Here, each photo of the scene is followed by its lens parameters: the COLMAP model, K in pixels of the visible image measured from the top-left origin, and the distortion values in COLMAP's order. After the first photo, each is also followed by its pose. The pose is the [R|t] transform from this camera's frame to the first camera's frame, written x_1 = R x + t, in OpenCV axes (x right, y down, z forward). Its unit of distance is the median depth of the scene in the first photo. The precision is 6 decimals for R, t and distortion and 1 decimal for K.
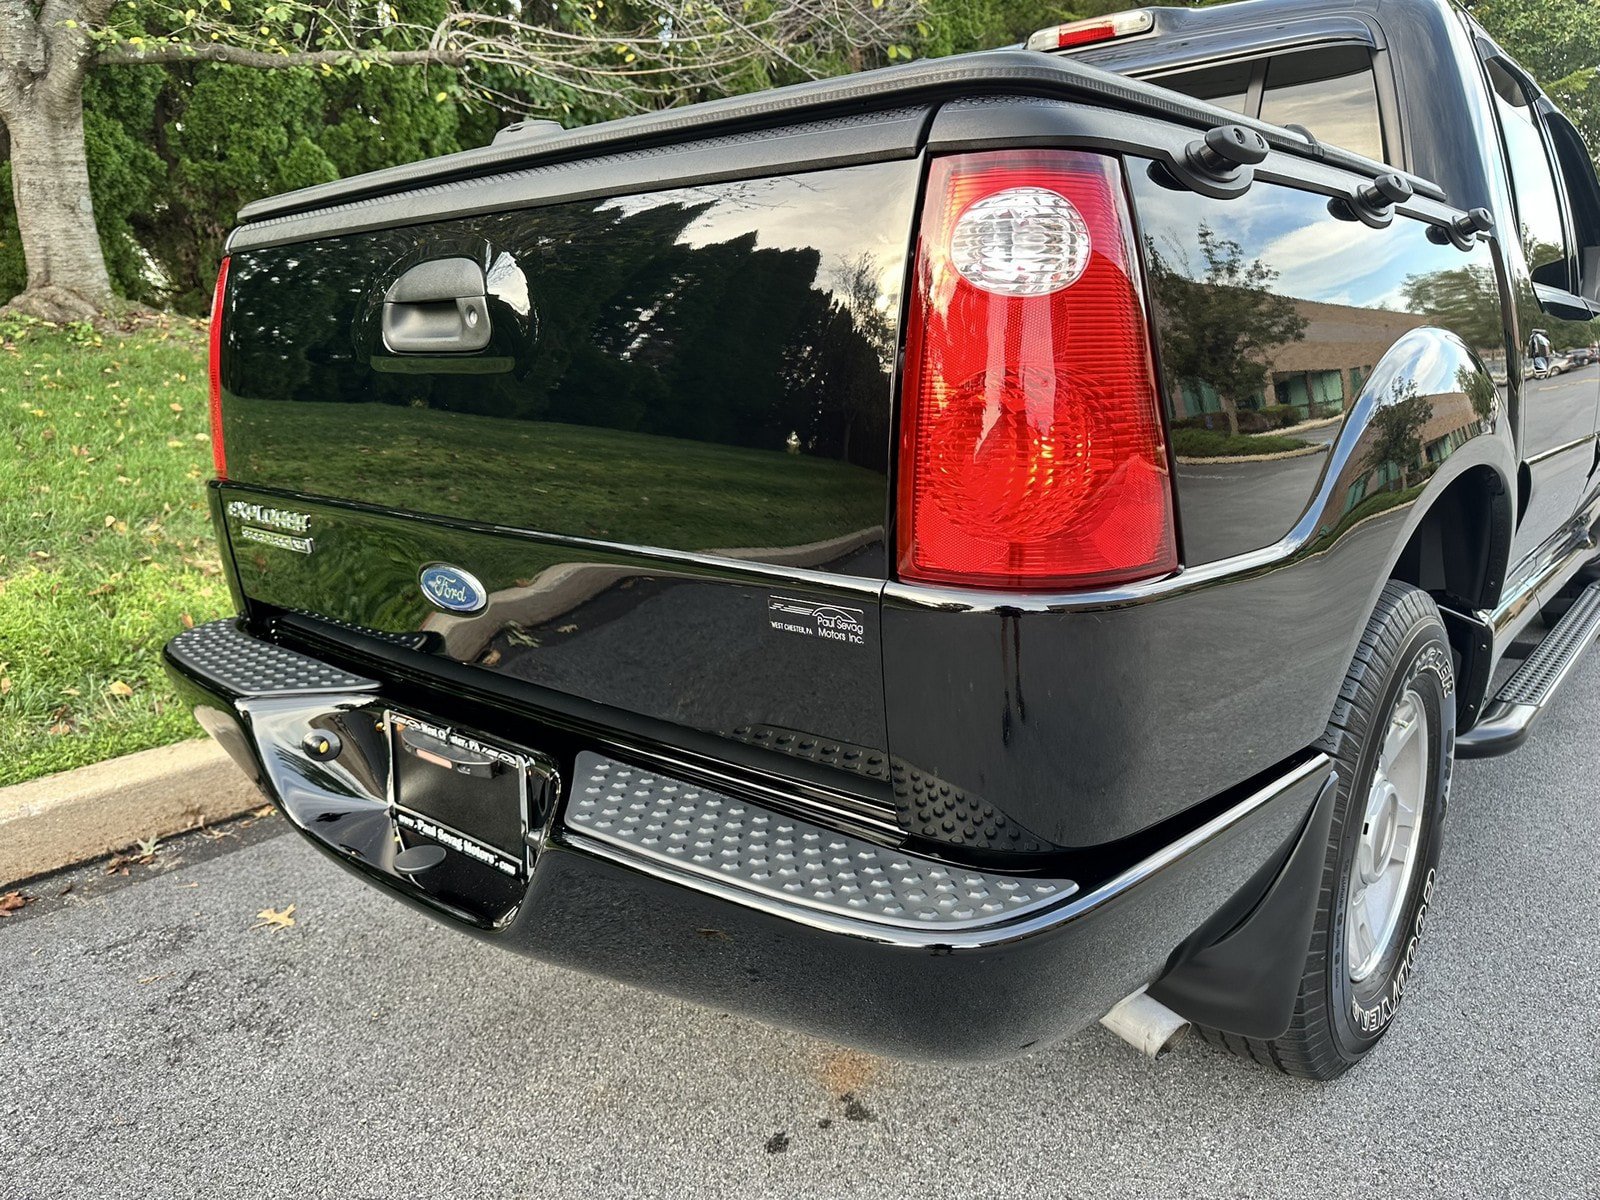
lens RADIAL K [[1131.3, 0, 812.4], [0, 1131.3, 599.6], [0, 0, 1]] dist [0.008558, -0.018472]
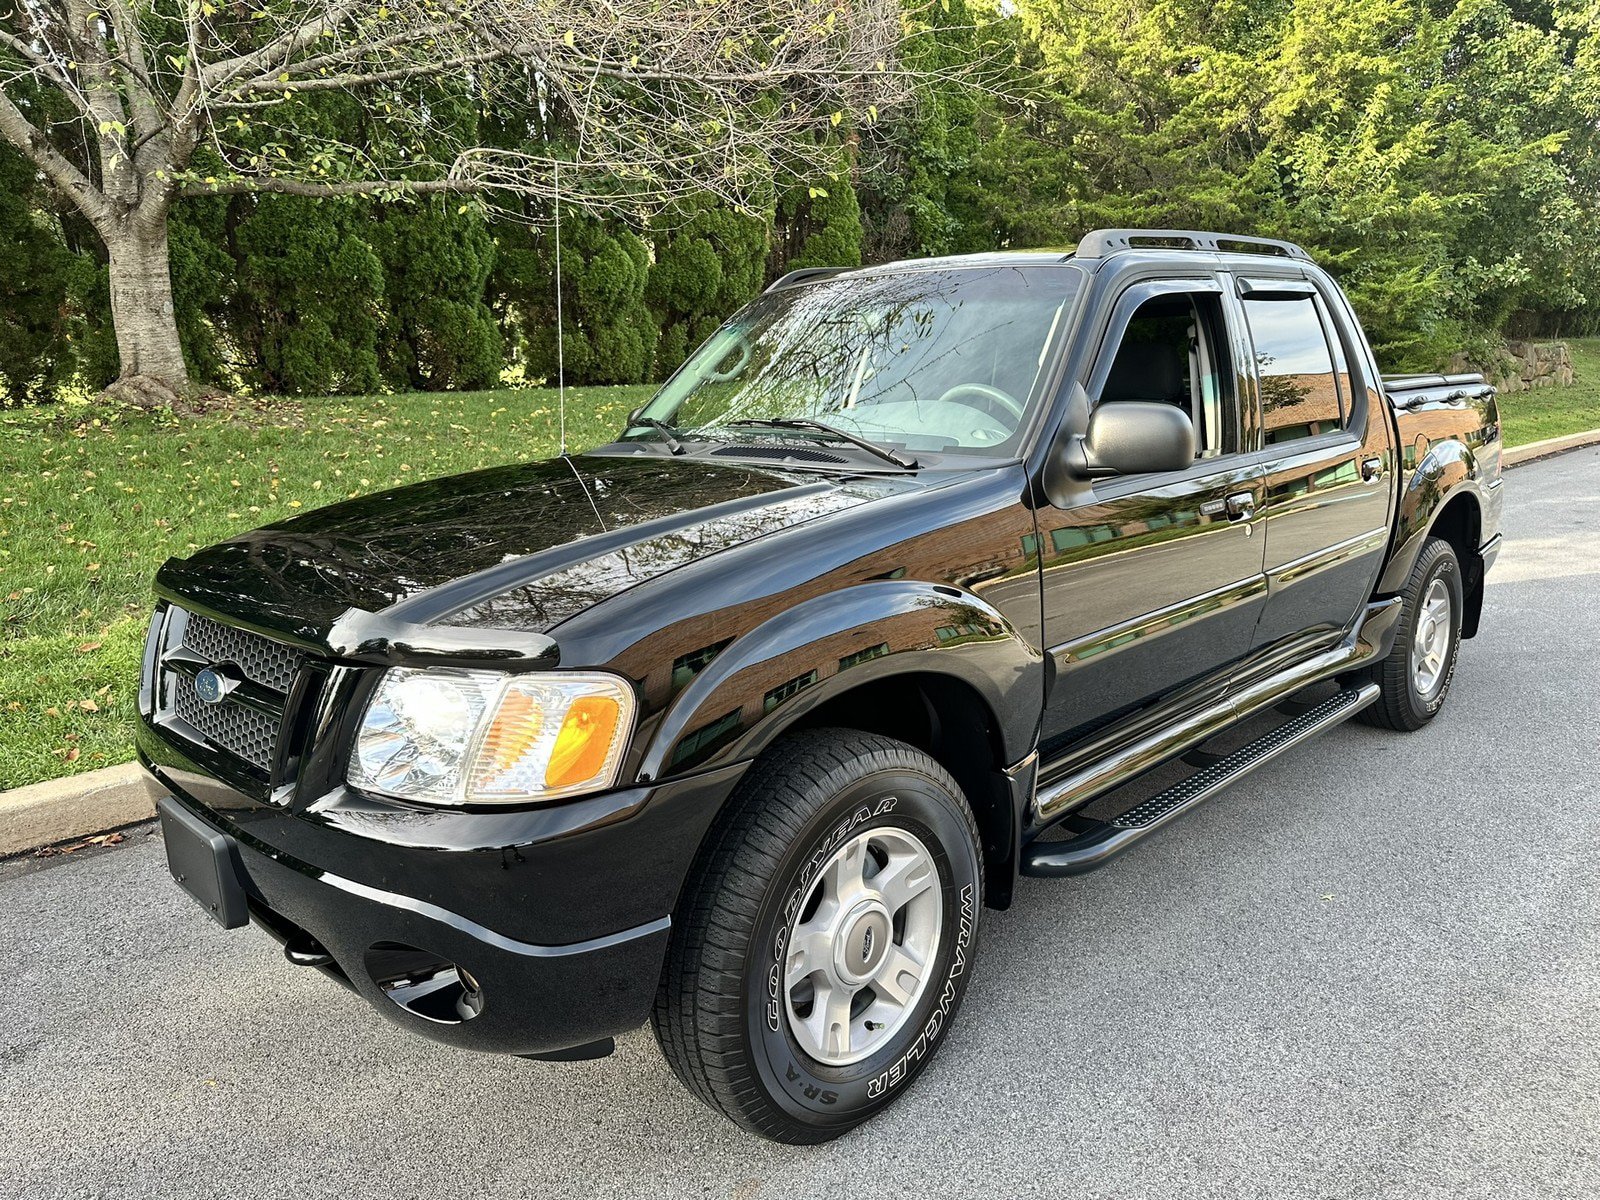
lens RADIAL K [[1131.3, 0, 808.7], [0, 1131.3, 601.8], [0, 0, 1]] dist [0.008558, -0.018472]
pose [[0.998708, 0.004284, -0.050637, 0.113620], [-0.005567, 0.999666, -0.025231, -0.008518], [0.050512, 0.025480, 0.998398, -0.181506]]
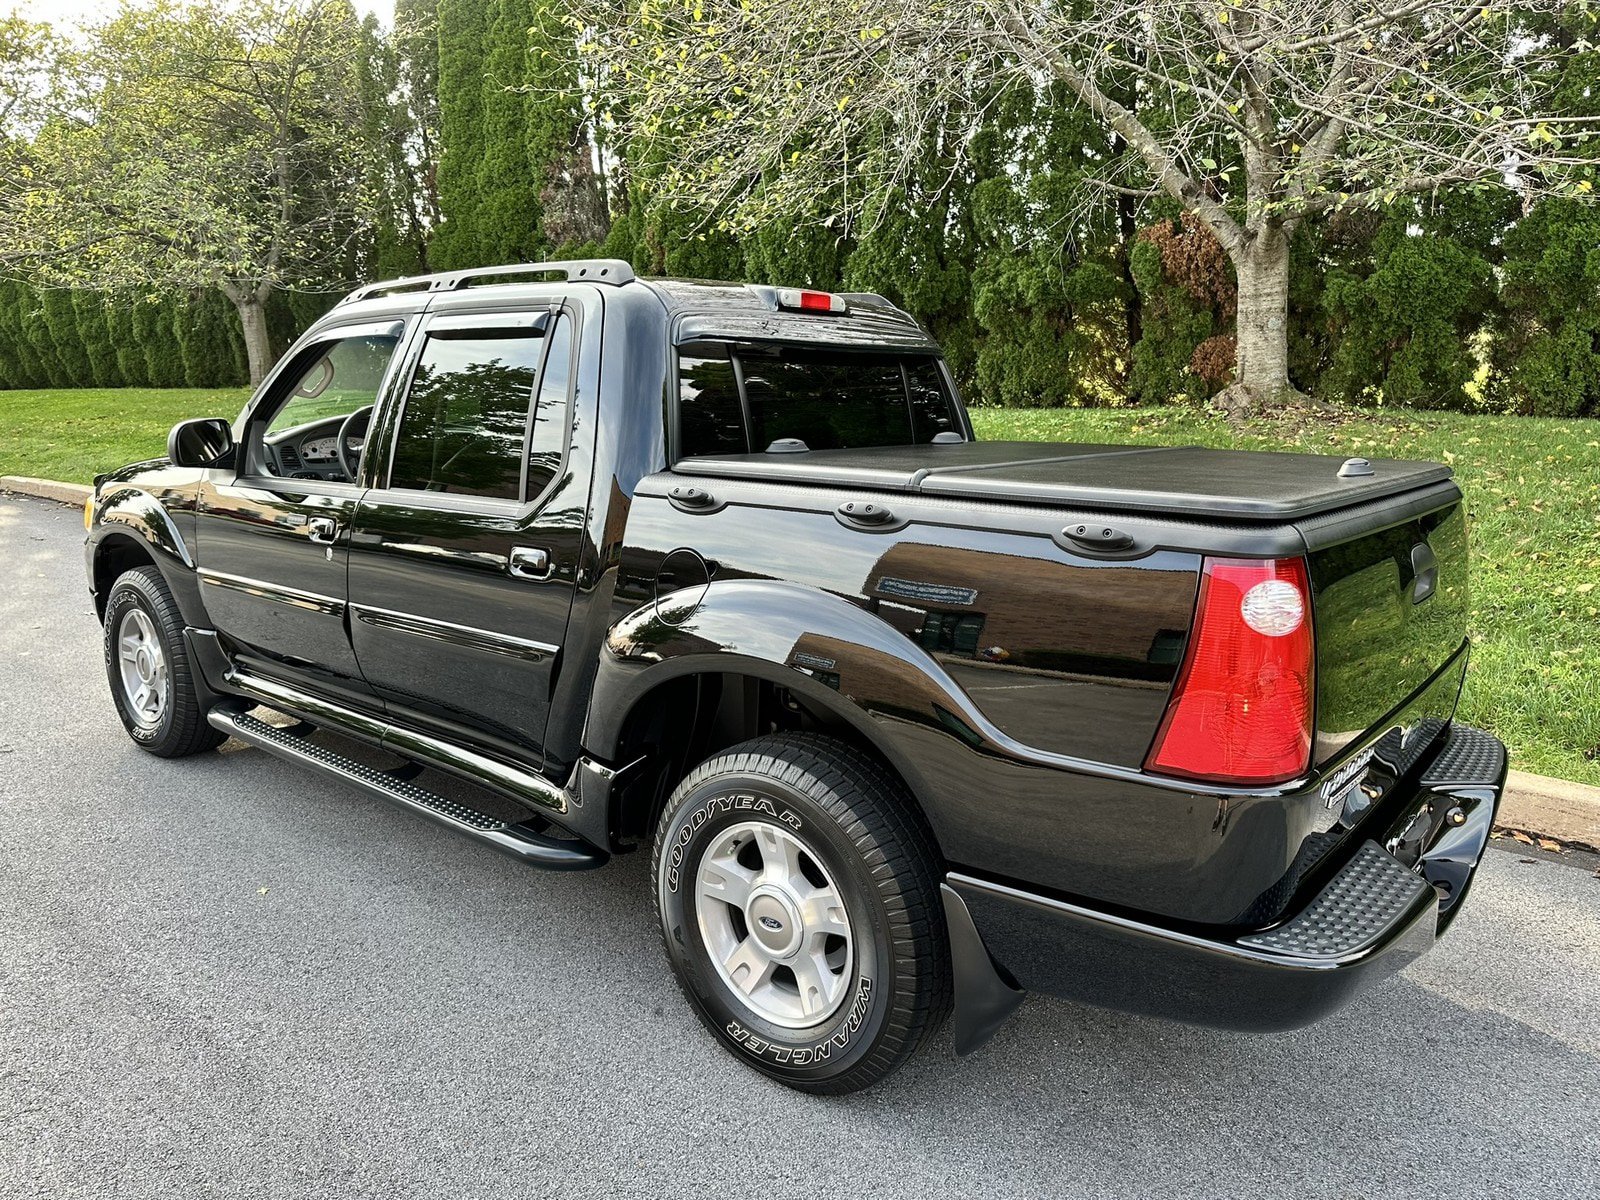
lens RADIAL K [[1131.3, 0, 802.2], [0, 1131.3, 610.9], [0, 0, 1]] dist [0.008558, -0.018472]
pose [[0.024398, 0.218897, -0.975443, 0.780444], [-0.241232, 0.948189, 0.206747, -0.182404], [0.970161, 0.230264, 0.075939, 0.468890]]
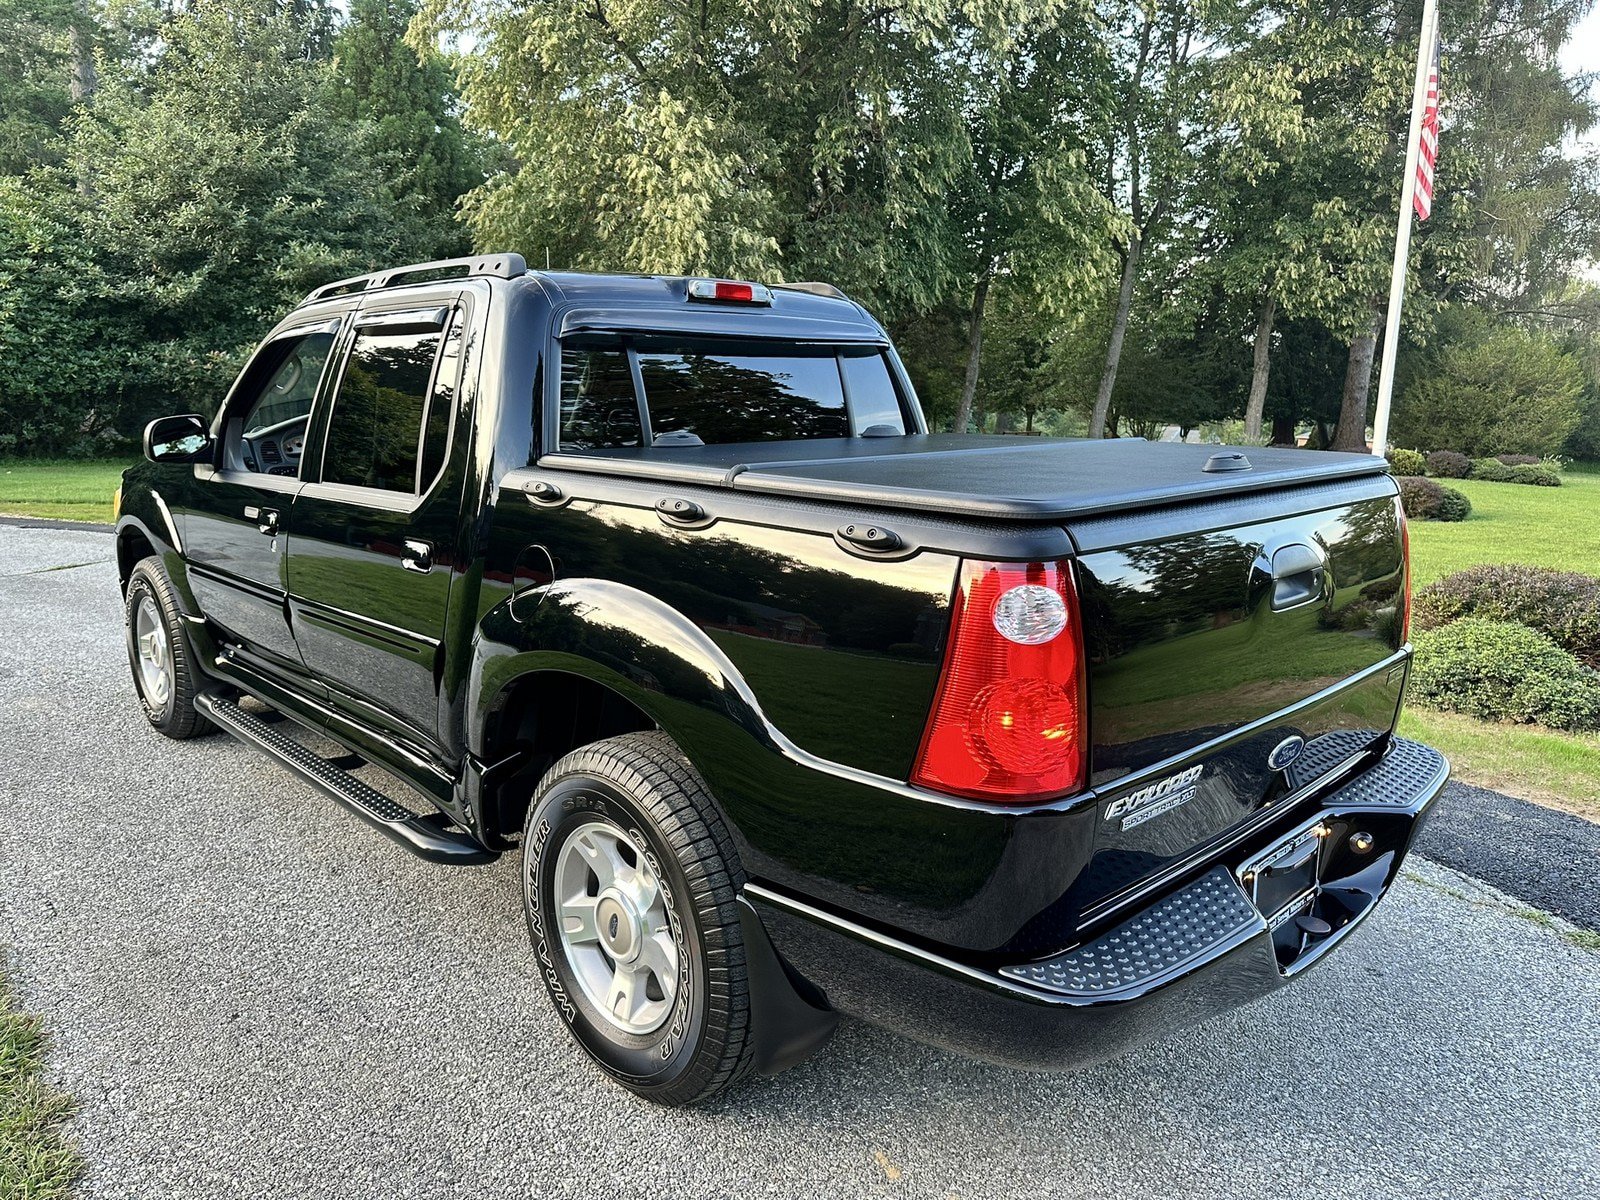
lens RADIAL K [[1131.3, 0, 804.7], [0, 1131.3, 601.1], [0, 0, 1]] dist [0.008558, -0.018472]
pose [[-0.088374, 0.217746, -0.971996, 0.766483], [-0.226925, 0.945753, 0.232499, -0.203503], [0.969894, 0.241117, -0.034168, 0.556607]]
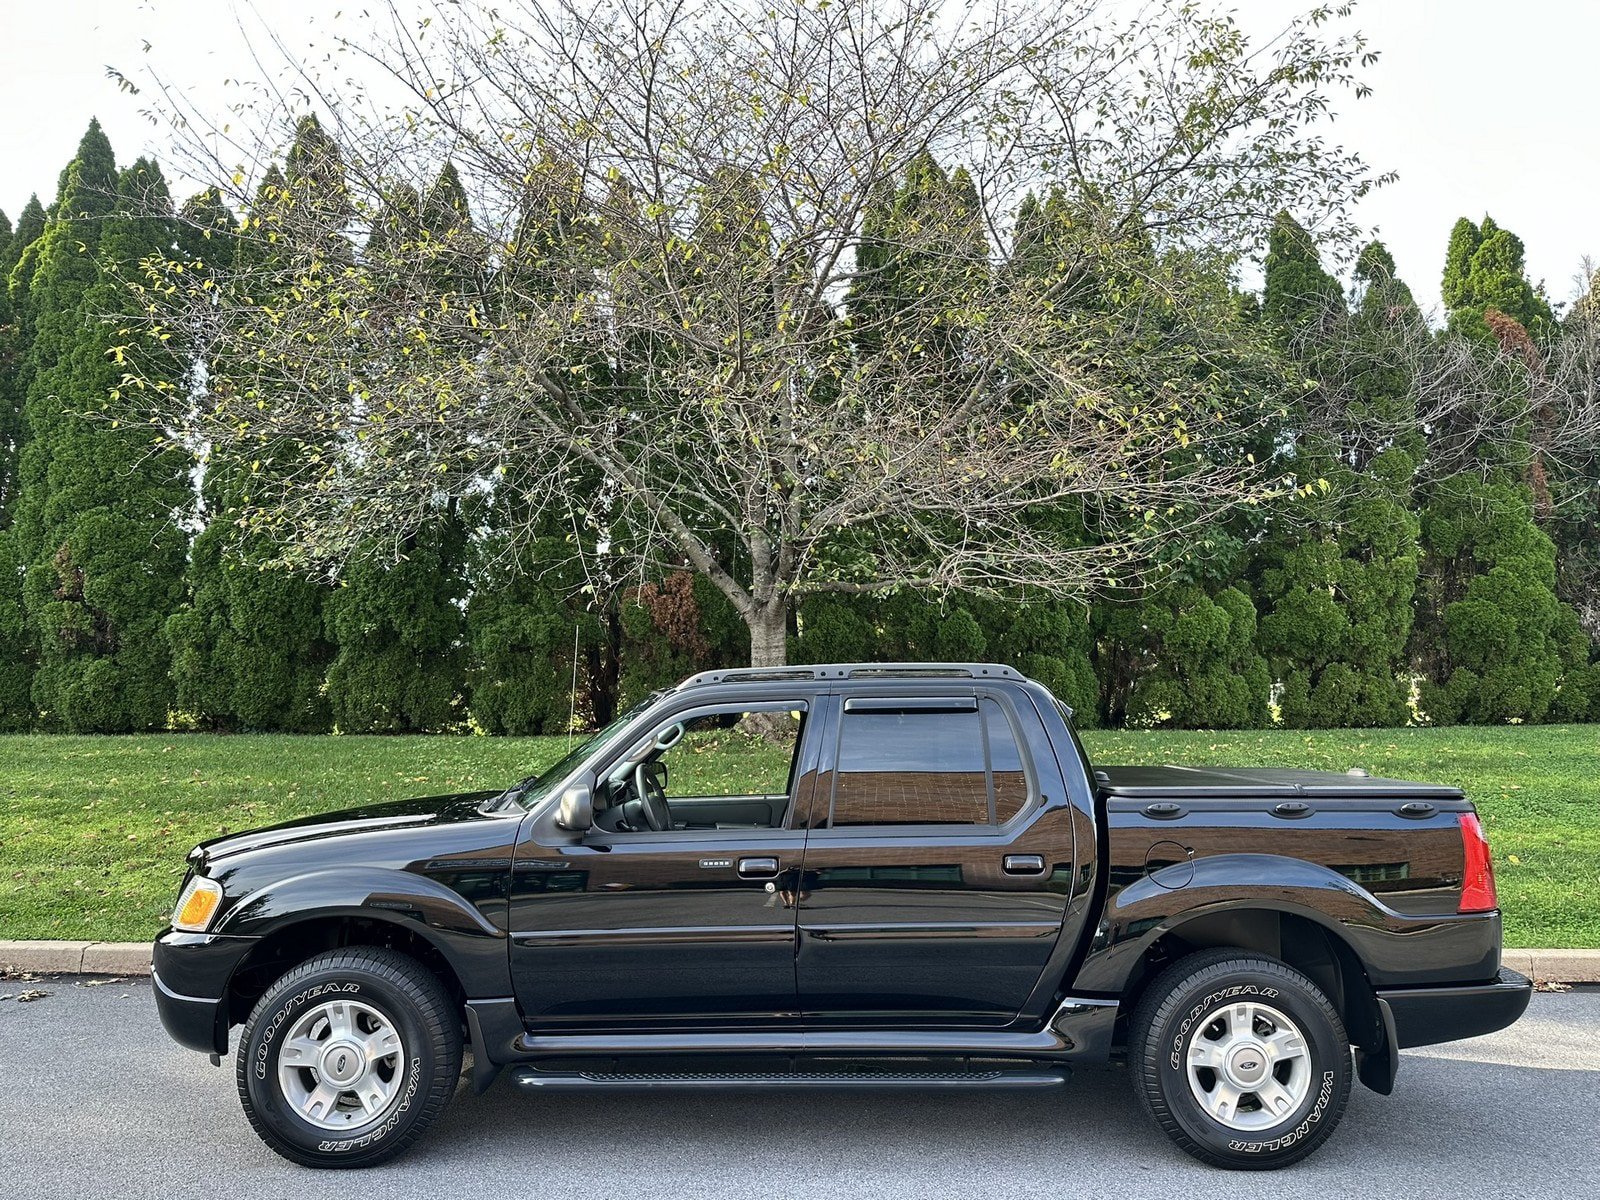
lens RADIAL K [[1131.3, 0, 797.7], [0, 1131.3, 590.9], [0, 0, 1]] dist [0.008558, -0.018472]
pose [[0.661864, -0.052595, -0.747776, 0.756679], [-0.184445, 0.955443, -0.230455, -0.067831], [0.726578, 0.290453, 0.622672, -0.125085]]
